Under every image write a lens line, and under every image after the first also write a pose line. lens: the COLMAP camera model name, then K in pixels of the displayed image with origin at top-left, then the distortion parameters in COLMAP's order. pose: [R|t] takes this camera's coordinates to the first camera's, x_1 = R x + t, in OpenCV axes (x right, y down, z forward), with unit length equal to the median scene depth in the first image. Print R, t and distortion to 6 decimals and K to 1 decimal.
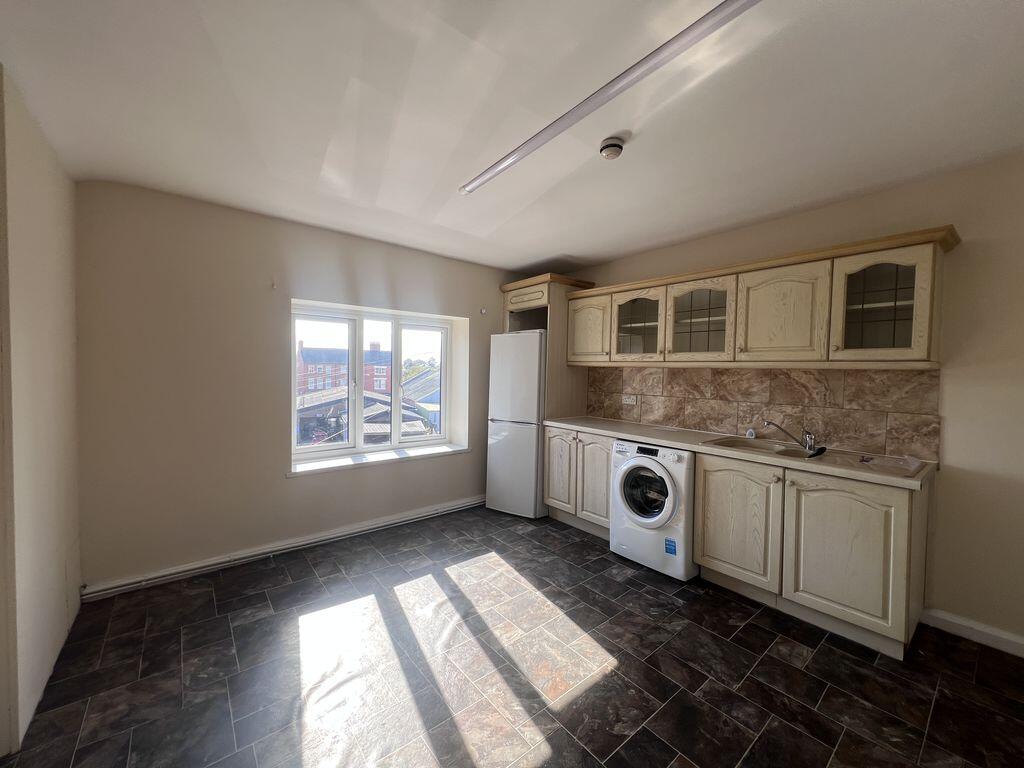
lens RADIAL K [[409.7, 0, 512.0], [0, 409.7, 384.0], [0, 0, 1]] dist [-0.000665, -0.000117]
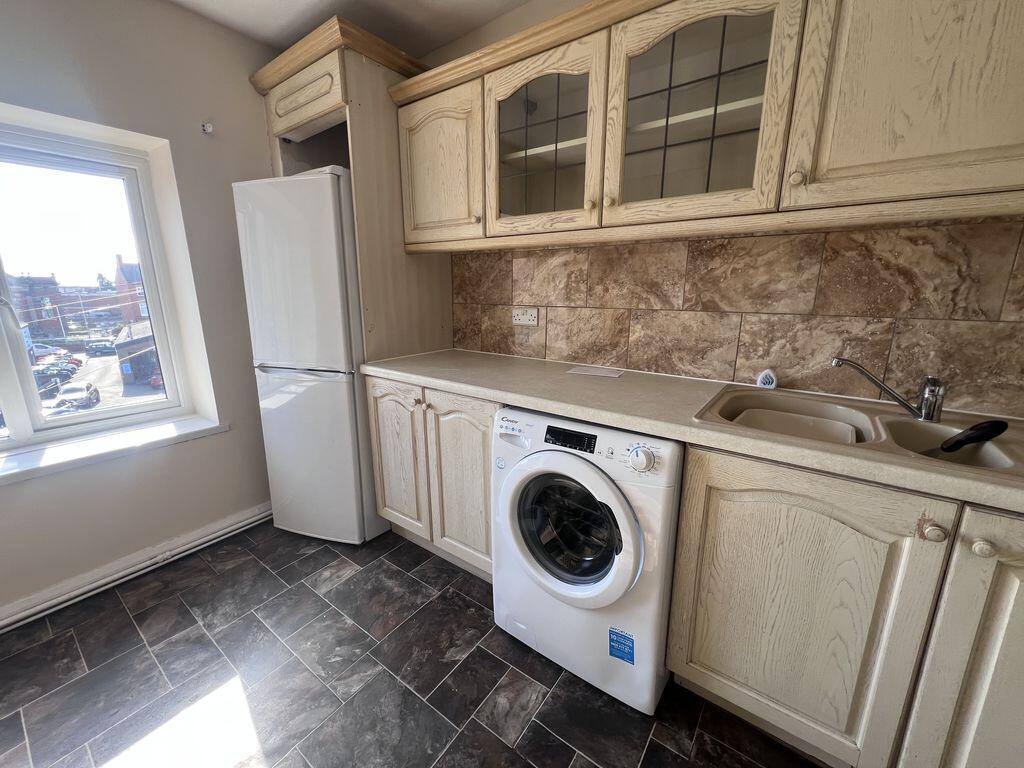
lens RADIAL K [[409.7, 0, 512.0], [0, 409.7, 384.0], [0, 0, 1]] dist [-0.000665, -0.000117]
pose [[0.967666, -0.074422, 0.241008, 0.151116], [0.025700, 0.979600, 0.199307, 0.019522], [-0.250924, -0.186668, 0.949838, 0.539453]]
